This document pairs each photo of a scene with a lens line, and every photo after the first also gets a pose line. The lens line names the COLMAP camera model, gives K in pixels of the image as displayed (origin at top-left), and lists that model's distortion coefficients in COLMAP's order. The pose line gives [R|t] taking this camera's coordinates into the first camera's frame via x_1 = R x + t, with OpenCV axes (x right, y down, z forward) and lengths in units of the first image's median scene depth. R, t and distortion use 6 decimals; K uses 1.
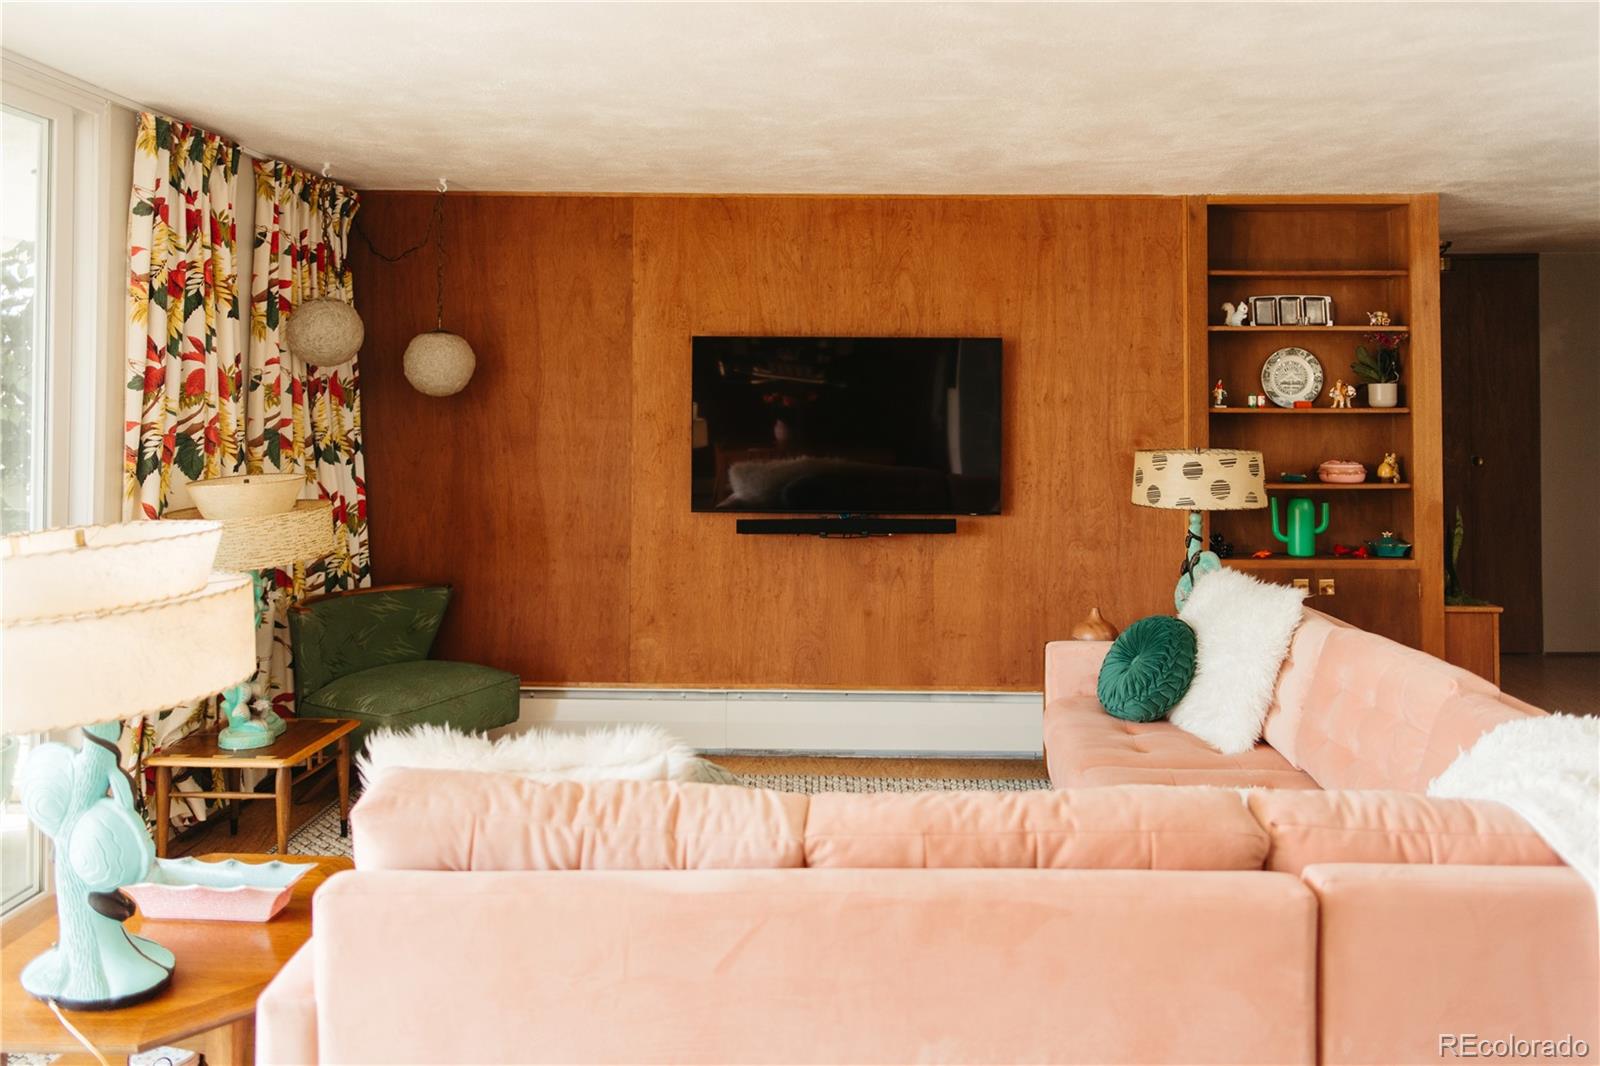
lens RADIAL K [[1148.0, 0, 800.8], [0, 1148.0, 371.9], [0, 0, 1]] dist [-0.003677, -0.002822]
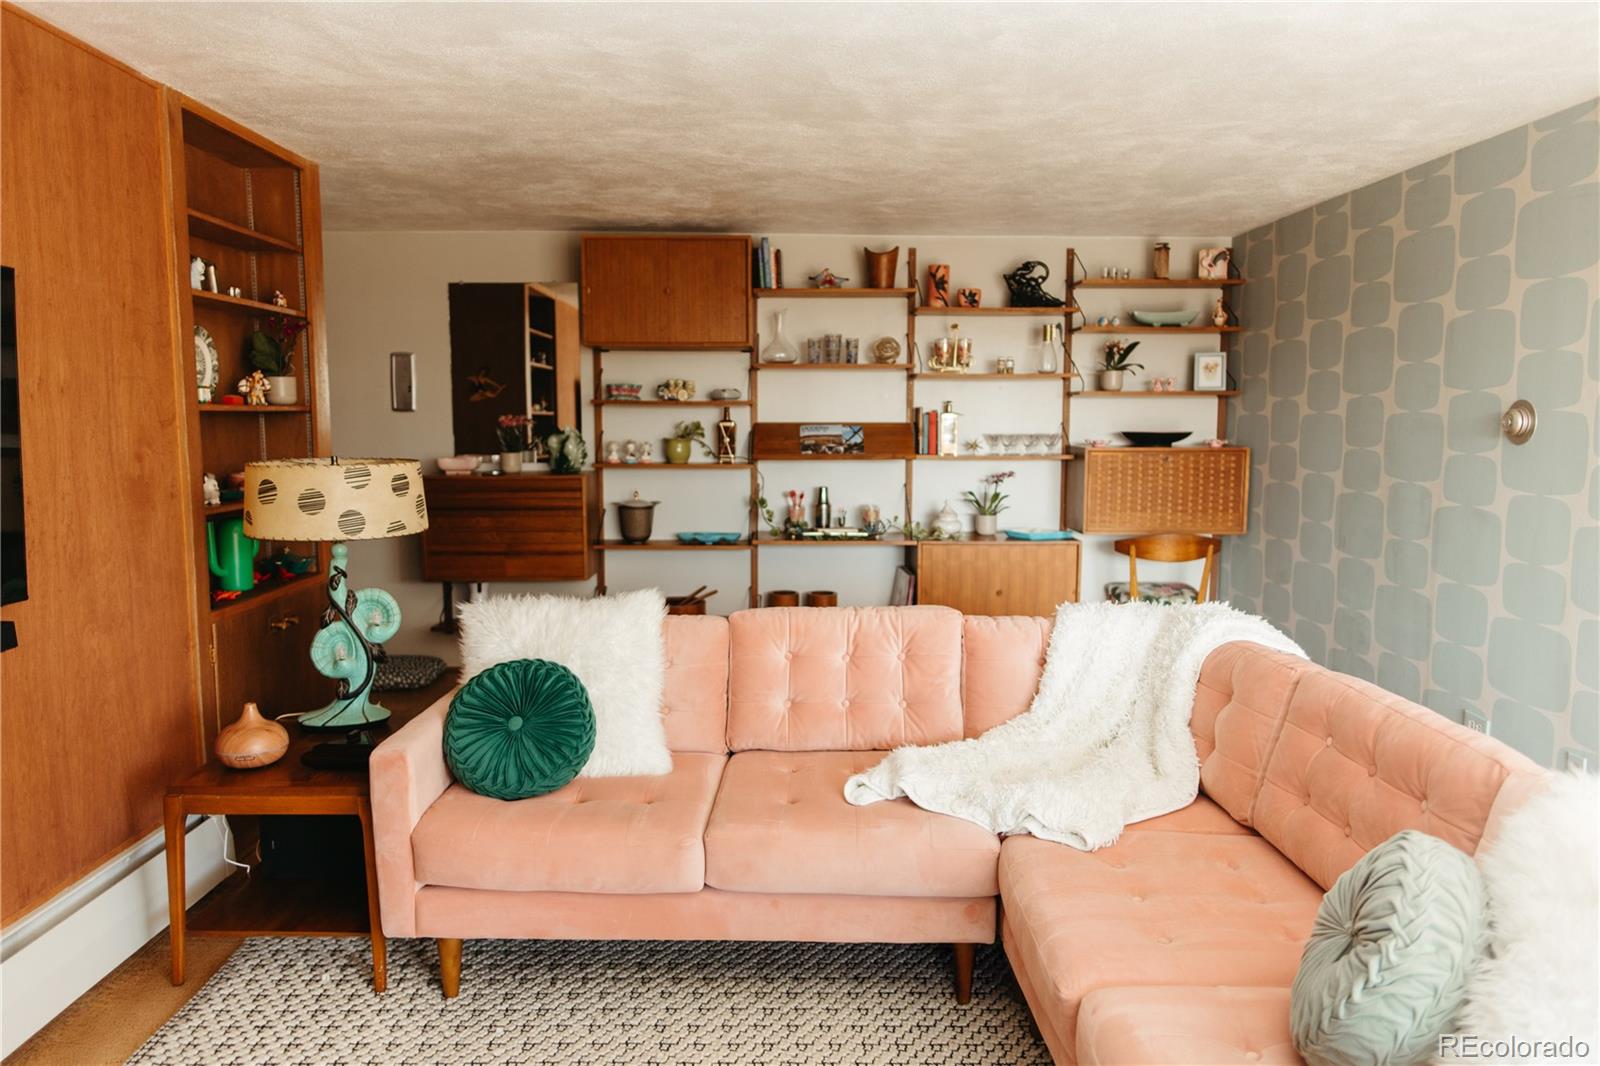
lens RADIAL K [[1100.2, 0, 814.0], [0, 1100.2, 532.7], [0, 0, 1]] dist [0.008537, -0.003585]
pose [[-0.036792, -0.110664, 0.993177, -0.347542], [-0.033283, 0.993434, 0.109460, 0.023064], [-0.998769, -0.029028, -0.040234, 0.641229]]
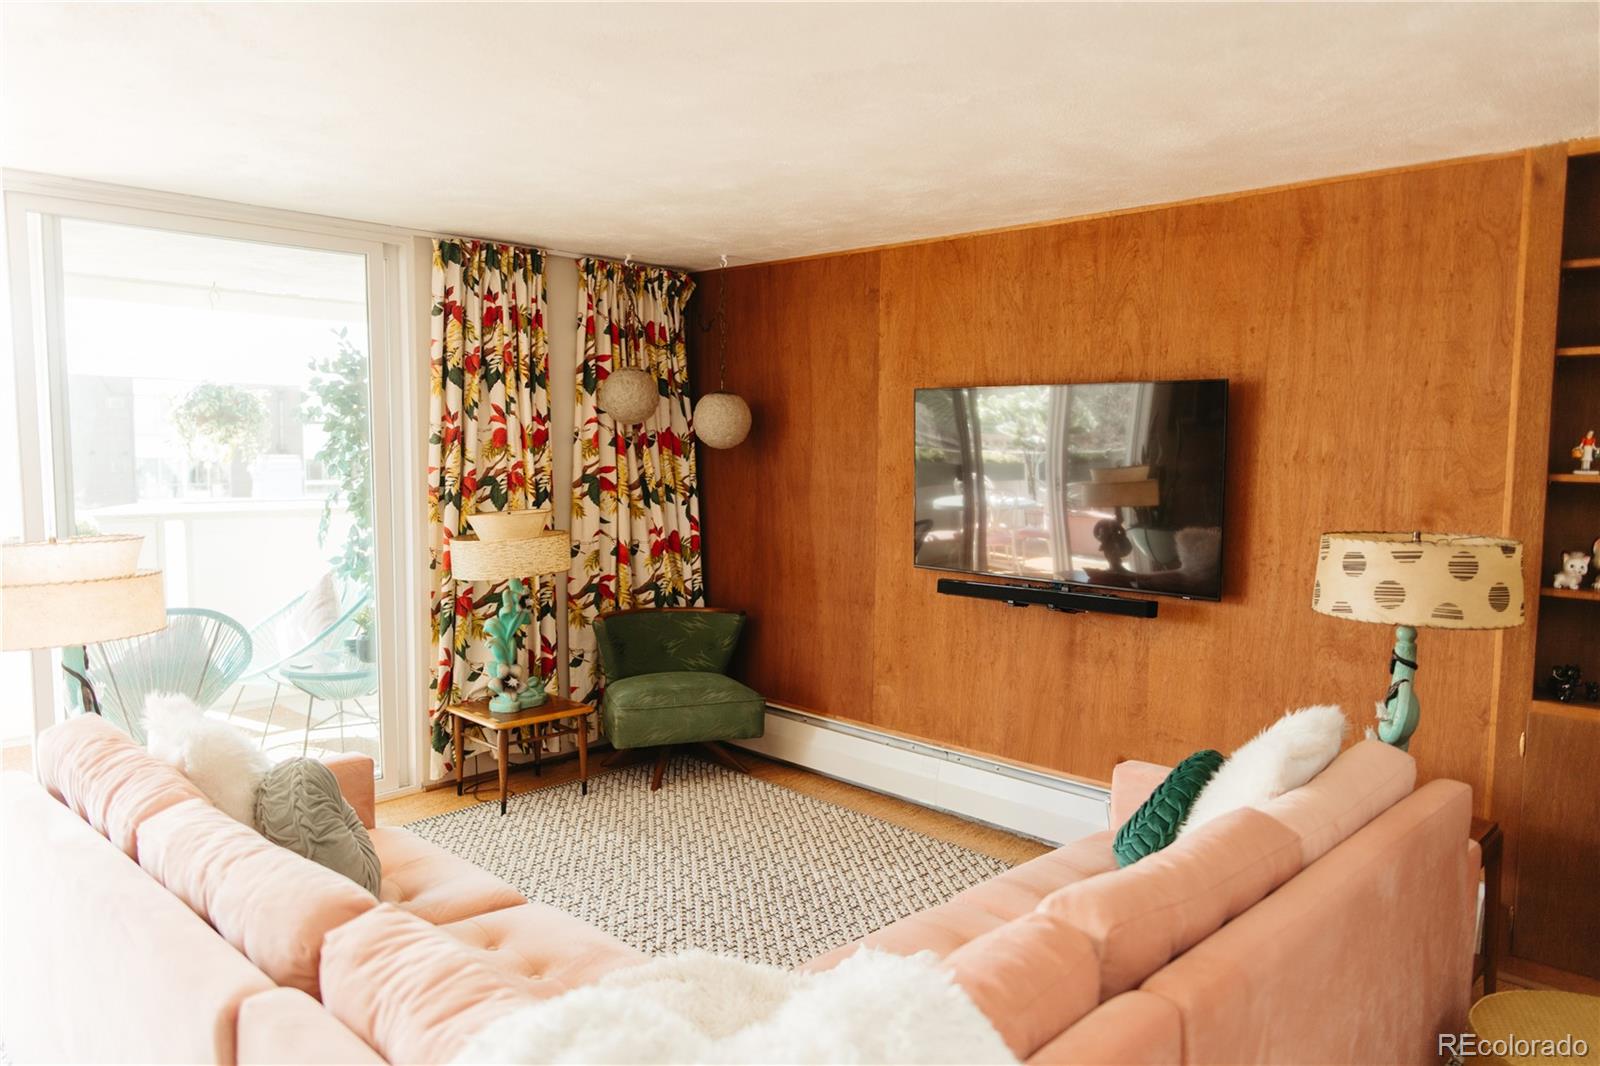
lens RADIAL K [[1089.1, 0, 800.0], [0, 1089.1, 533.0], [0, 0, 1]] dist [-0.001717, -0.005797]
pose [[0.724797, 0.059777, -0.686365, 0.473222], [0.011629, 0.995026, 0.098939, -0.001849], [0.688865, -0.079692, 0.720496, 0.252226]]
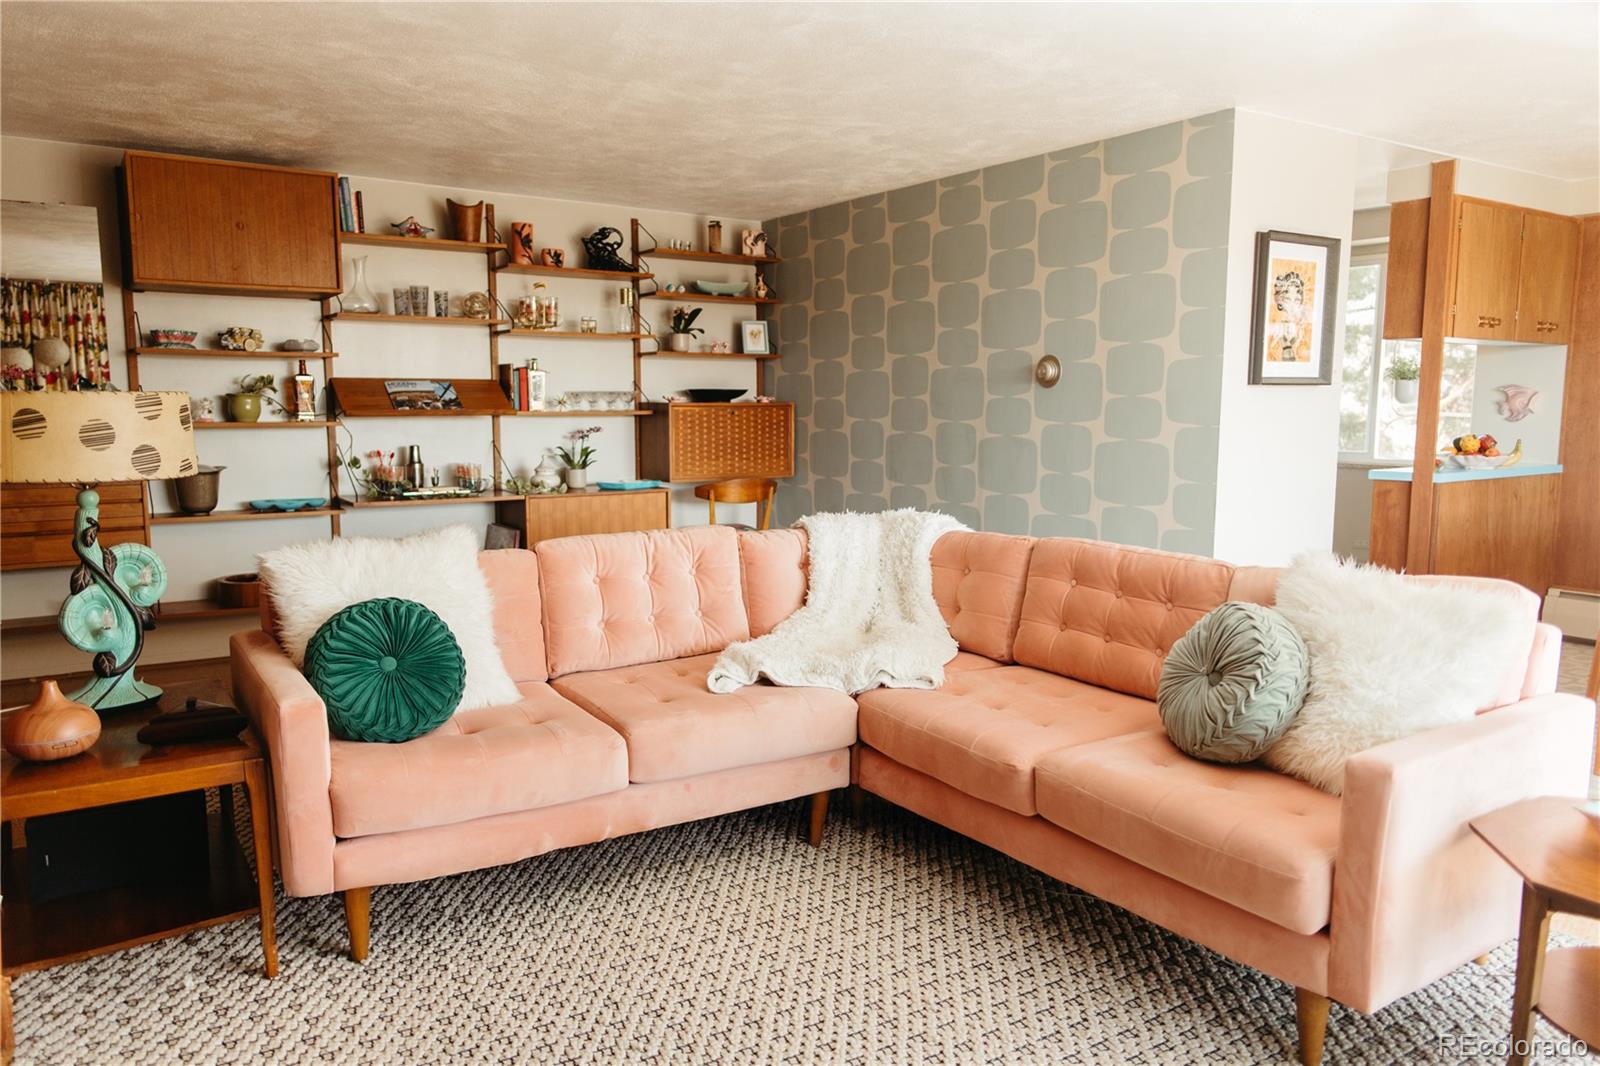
lens RADIAL K [[1100.2, 0, 814.0], [0, 1100.2, 532.7], [0, 0, 1]] dist [0.008537, -0.003585]
pose [[-0.577555, -0.101500, 0.810017, -0.336296], [-0.028550, 0.994145, 0.104216, 0.064241], [-0.815852, 0.037064, -0.577071, 0.918676]]
